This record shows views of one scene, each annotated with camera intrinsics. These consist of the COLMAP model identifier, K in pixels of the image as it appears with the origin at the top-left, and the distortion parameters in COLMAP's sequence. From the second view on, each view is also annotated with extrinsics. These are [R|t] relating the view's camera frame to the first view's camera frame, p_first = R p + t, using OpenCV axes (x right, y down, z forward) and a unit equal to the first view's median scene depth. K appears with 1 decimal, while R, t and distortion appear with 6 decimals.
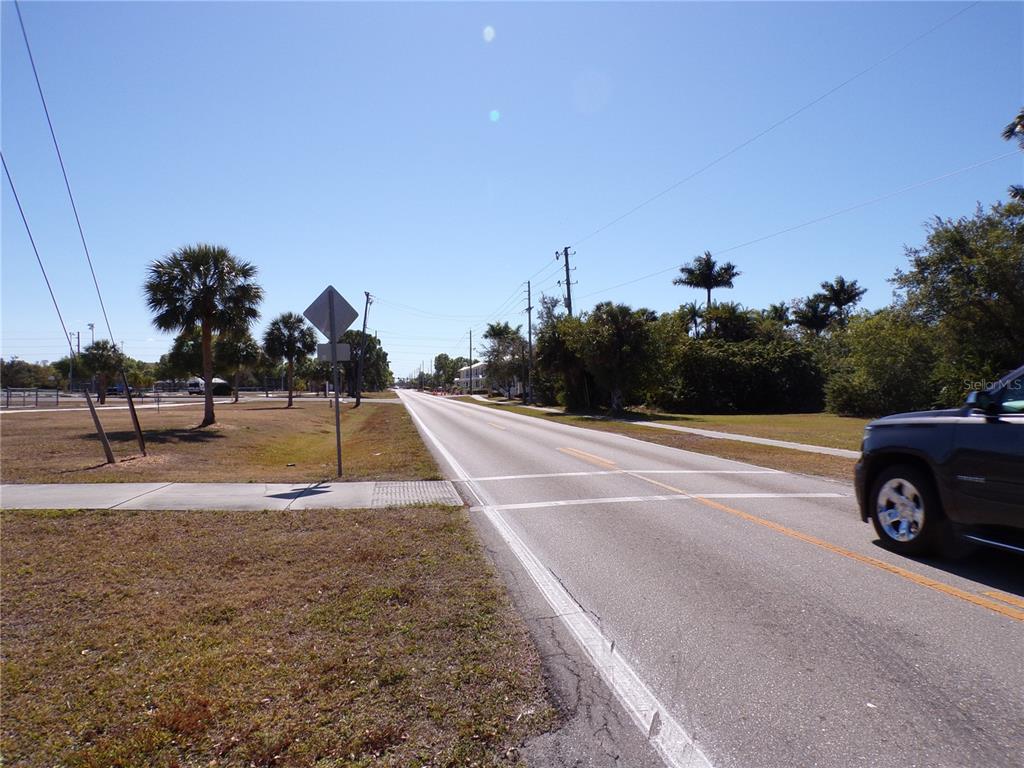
lens RADIAL K [[690.3, 0, 510.0], [0, 690.3, 393.6], [0, 0, 1]] dist [-0.015694, 0.016870]
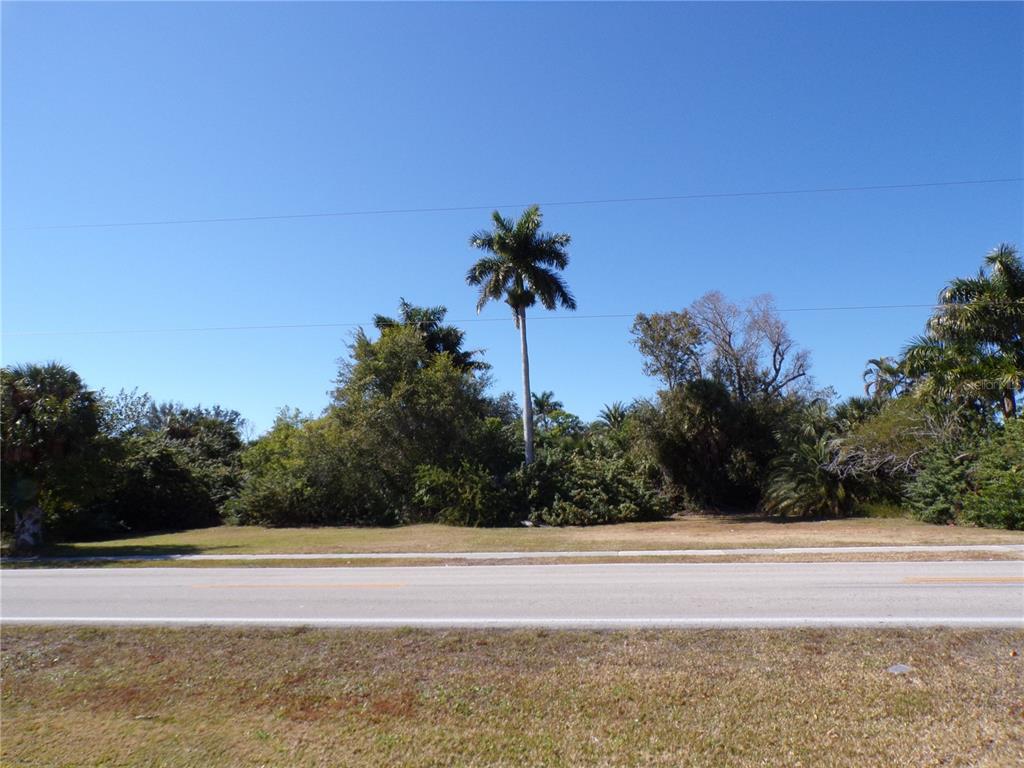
lens RADIAL K [[690.3, 0, 511.6], [0, 690.3, 384.4], [0, 0, 1]] dist [-0.015694, 0.016870]
pose [[0.325921, 0.121404, 0.937570, -0.224626], [0.037430, 0.989286, -0.141113, -0.010275], [-0.944656, 0.081085, 0.317884, 0.368128]]
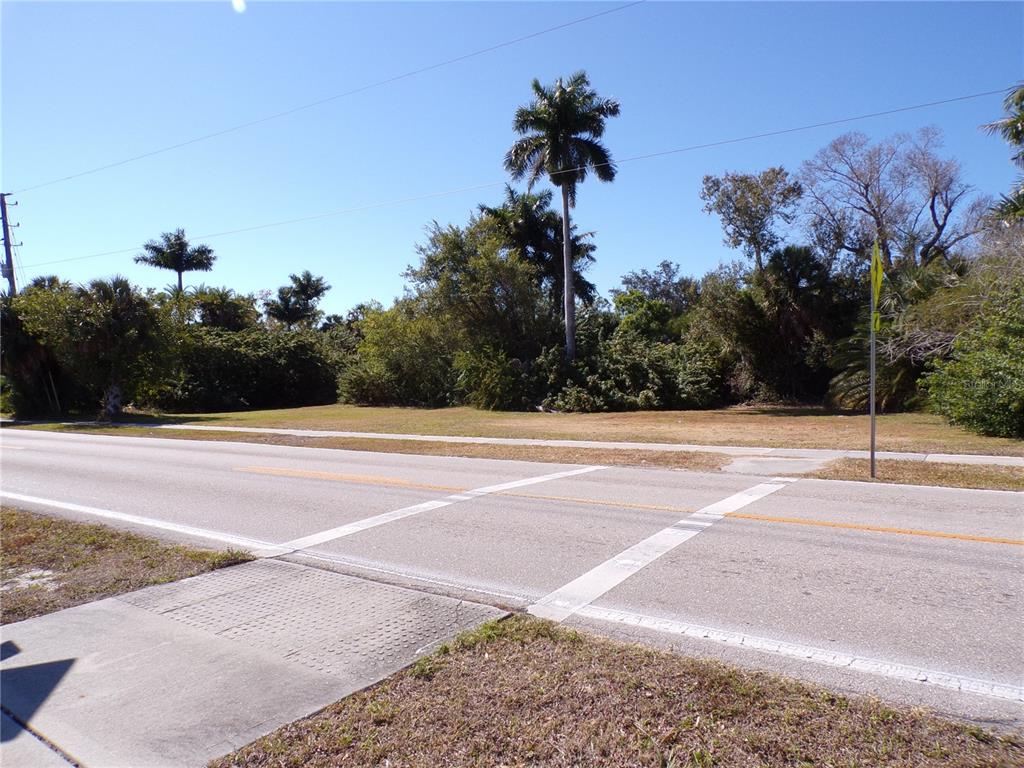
lens RADIAL K [[690.3, 0, 512.3], [0, 690.3, 384.7], [0, 0, 1]] dist [-0.015694, 0.016870]
pose [[0.703512, -0.027264, 0.710160, -0.065785], [0.031793, 0.999471, 0.006876, 0.001164], [-0.709972, 0.017741, 0.704007, 0.116445]]
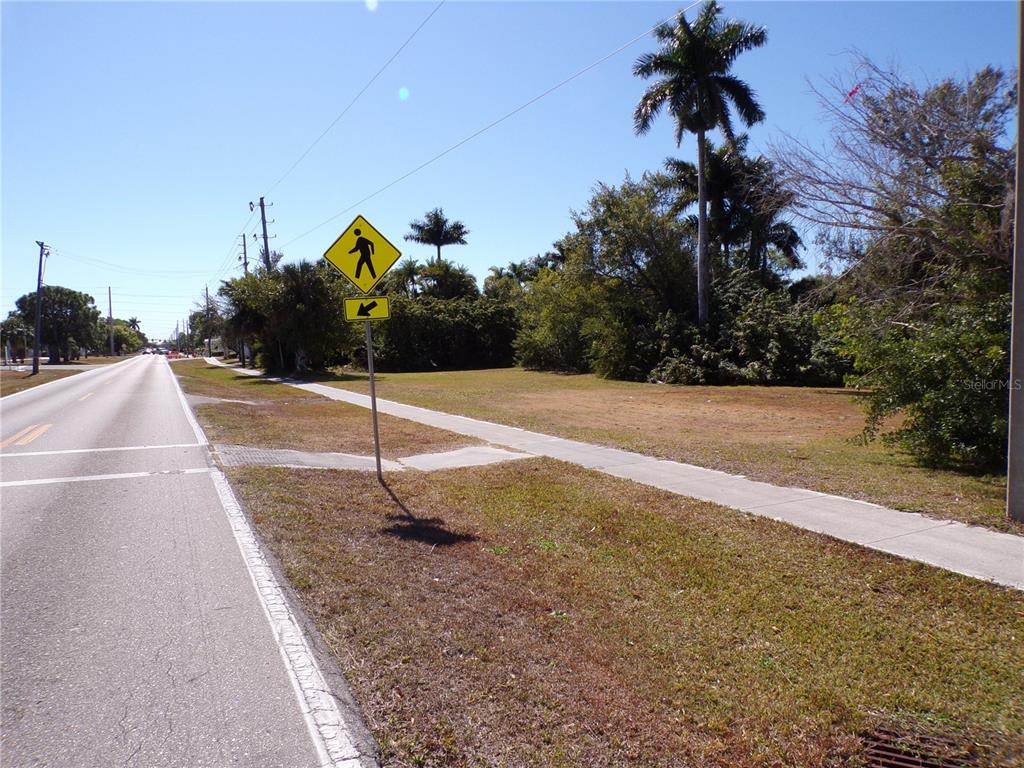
lens RADIAL K [[690.3, 0, 510.8], [0, 690.3, 386.0], [0, 0, 1]] dist [-0.015694, 0.016870]
pose [[0.954438, -0.038769, 0.295880, 0.126485], [0.023577, 0.998222, 0.054742, -0.001212], [-0.297476, -0.045272, 0.953655, -0.000264]]
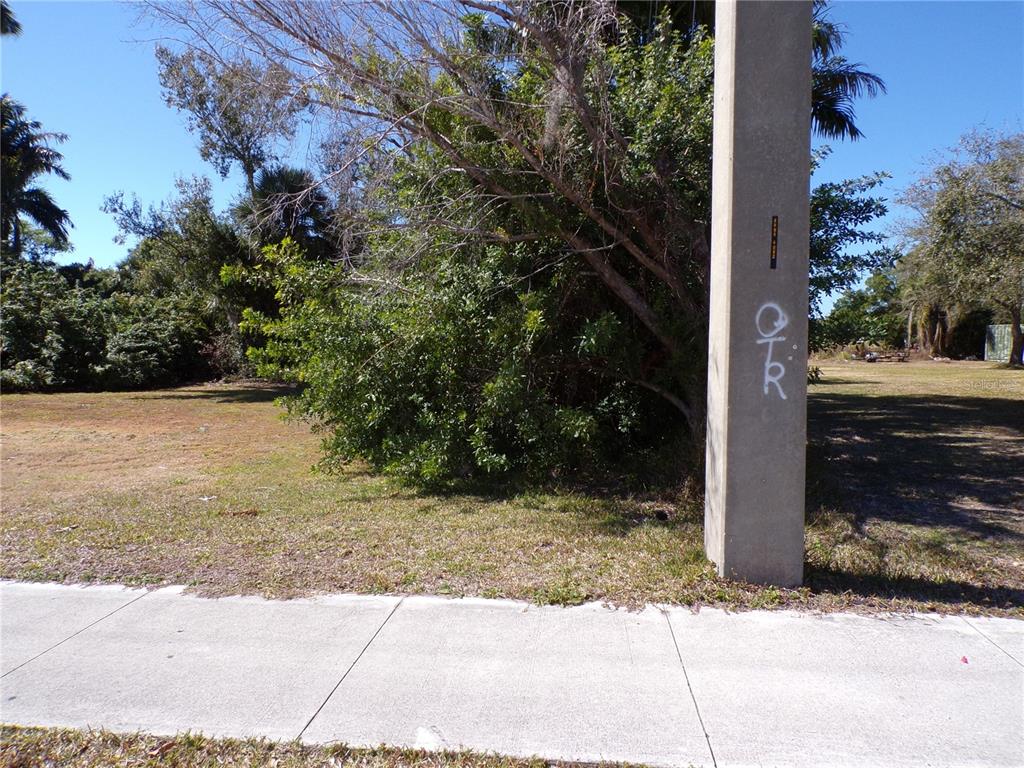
lens RADIAL K [[690.3, 0, 511.8], [0, 690.3, 388.3], [0, 0, 1]] dist [-0.015694, 0.016870]
pose [[0.271346, -0.068774, 0.960021, 0.175135], [0.009973, 0.997591, 0.068647, 0.006142], [-0.962430, -0.009053, 0.271379, 0.098413]]
